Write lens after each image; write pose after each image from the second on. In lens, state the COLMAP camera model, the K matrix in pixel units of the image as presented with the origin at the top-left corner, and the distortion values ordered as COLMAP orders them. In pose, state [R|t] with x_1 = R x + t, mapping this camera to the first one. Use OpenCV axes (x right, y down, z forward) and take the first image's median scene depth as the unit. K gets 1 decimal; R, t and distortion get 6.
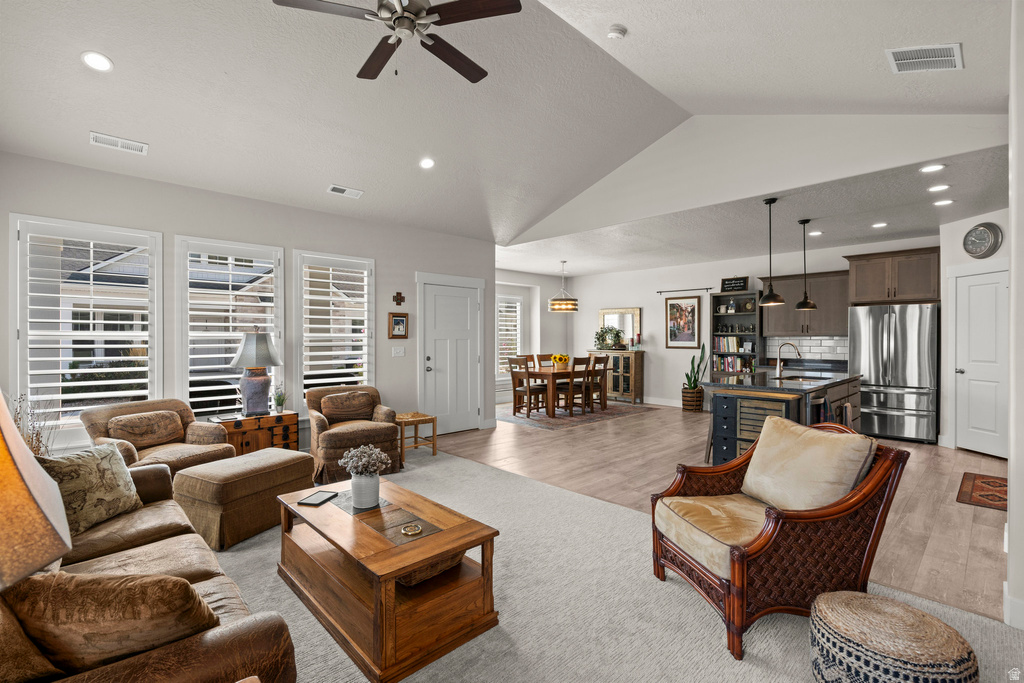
lens RADIAL K [[463.1, 0, 516.1], [0, 463.1, 338.6], [0, 0, 1]] dist [-0.006150, 0.004235]
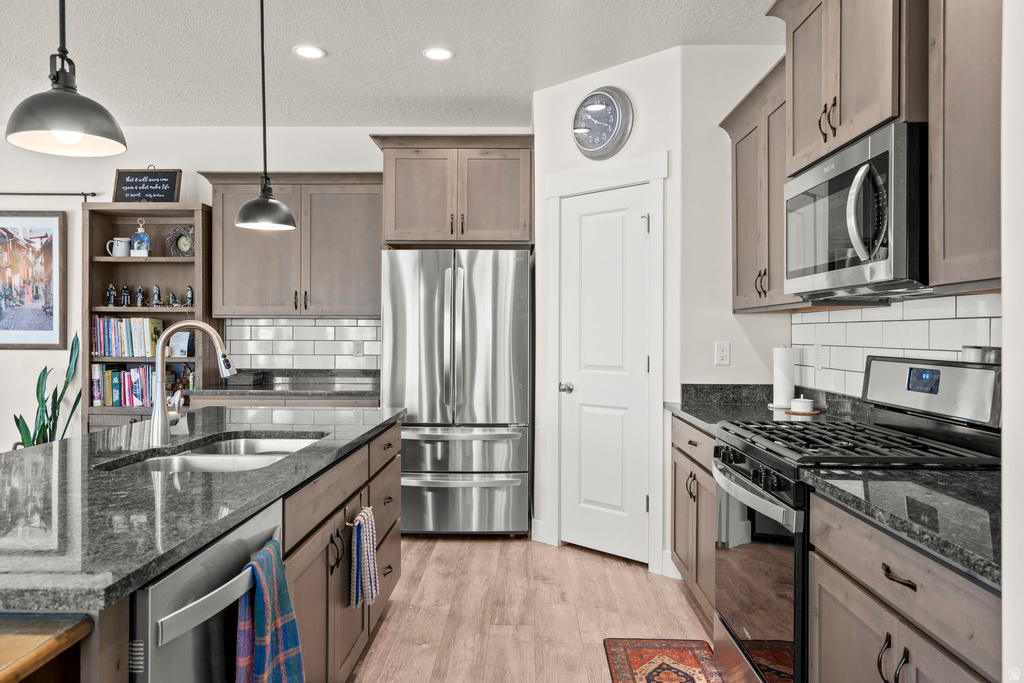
lens RADIAL K [[700.1, 0, 513.8], [0, 700.1, 336.5], [0, 0, 1]] dist [-0.002474, 0.010679]
pose [[0.708940, -0.000326, 0.705269, 0.280473], [-0.002220, 0.999994, 0.002693, 0.010185], [-0.705265, -0.003475, 0.708935, 0.363087]]
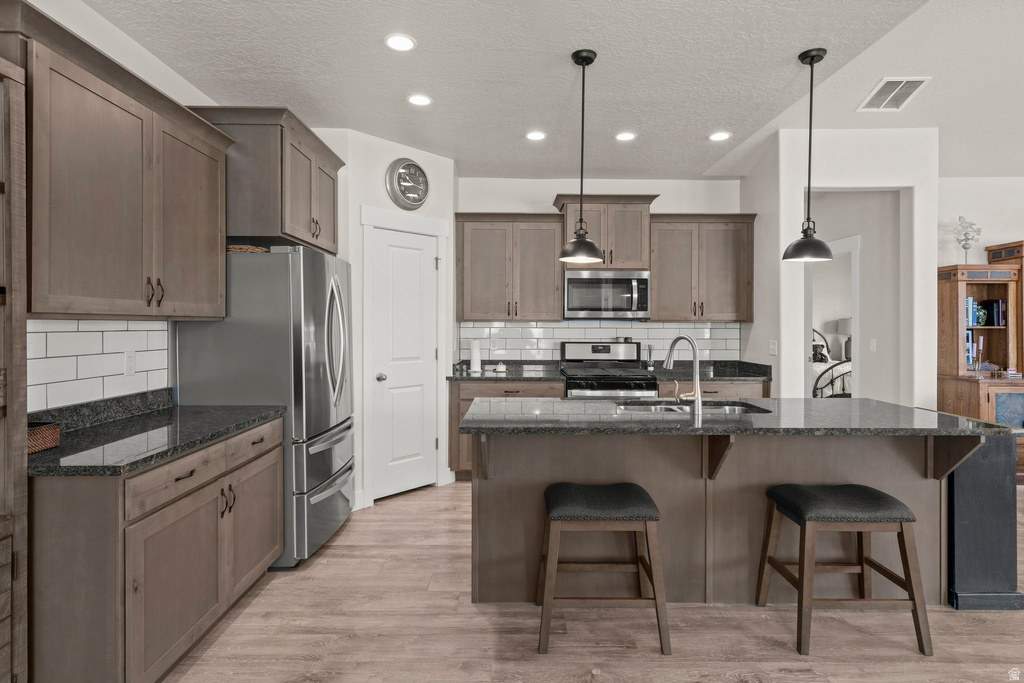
lens RADIAL K [[546.1, 0, 511.0], [0, 546.1, 325.3], [0, 0, 1]] dist [0.005308, 0.000897]
pose [[-0.722421, -0.003156, 0.691447, 0.223993], [-0.001678, 0.999995, 0.002812, -0.001863], [-0.691452, 0.000872, -0.722422, 1.006860]]
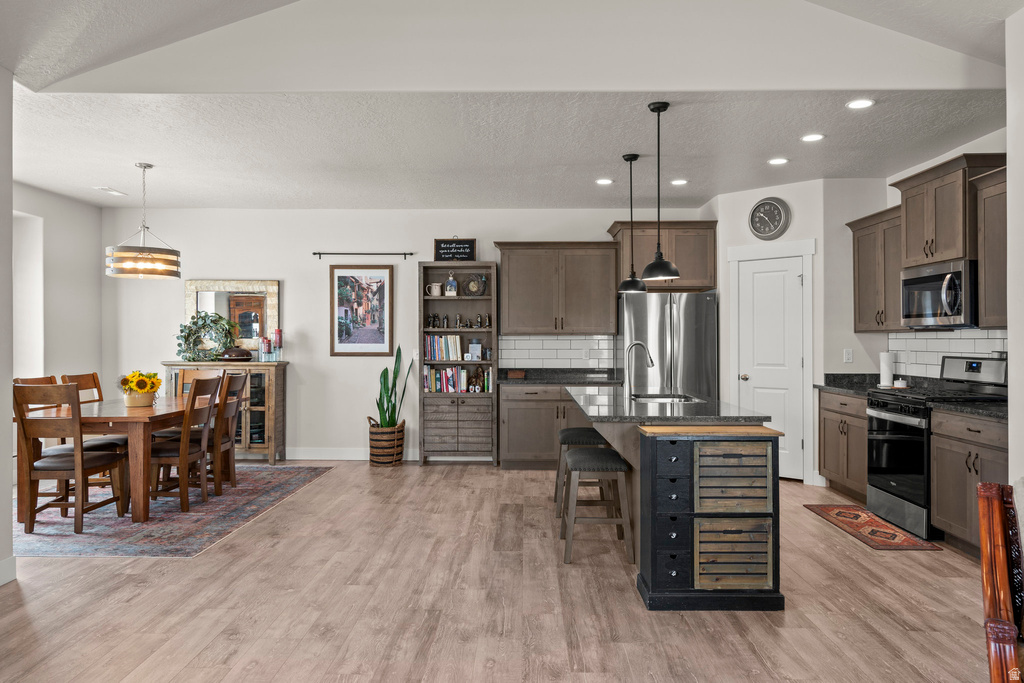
lens RADIAL K [[700.1, 0, 519.4], [0, 700.1, 343.4], [0, 0, 1]] dist [-0.002474, 0.010679]
pose [[0.700344, -0.003308, 0.713797, -0.138554], [0.002192, 0.999995, 0.002483, 0.005040], [-0.713802, -0.000174, 0.700348, 0.296745]]
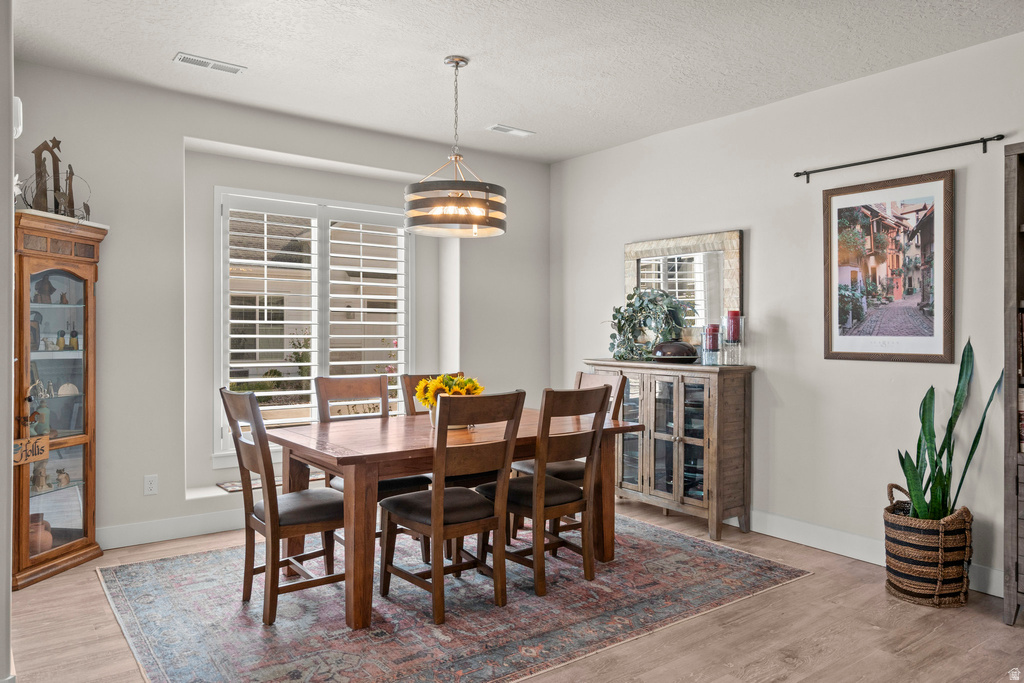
lens RADIAL K [[700.1, 0, 510.7], [0, 700.1, 332.6], [0, 0, 1]] dist [-0.002474, 0.010679]
pose [[0.992657, 0.004624, -0.120879, 0.208495], [-0.004978, 0.999984, -0.002625, 0.007445], [0.120865, 0.003207, 0.992664, 0.620973]]
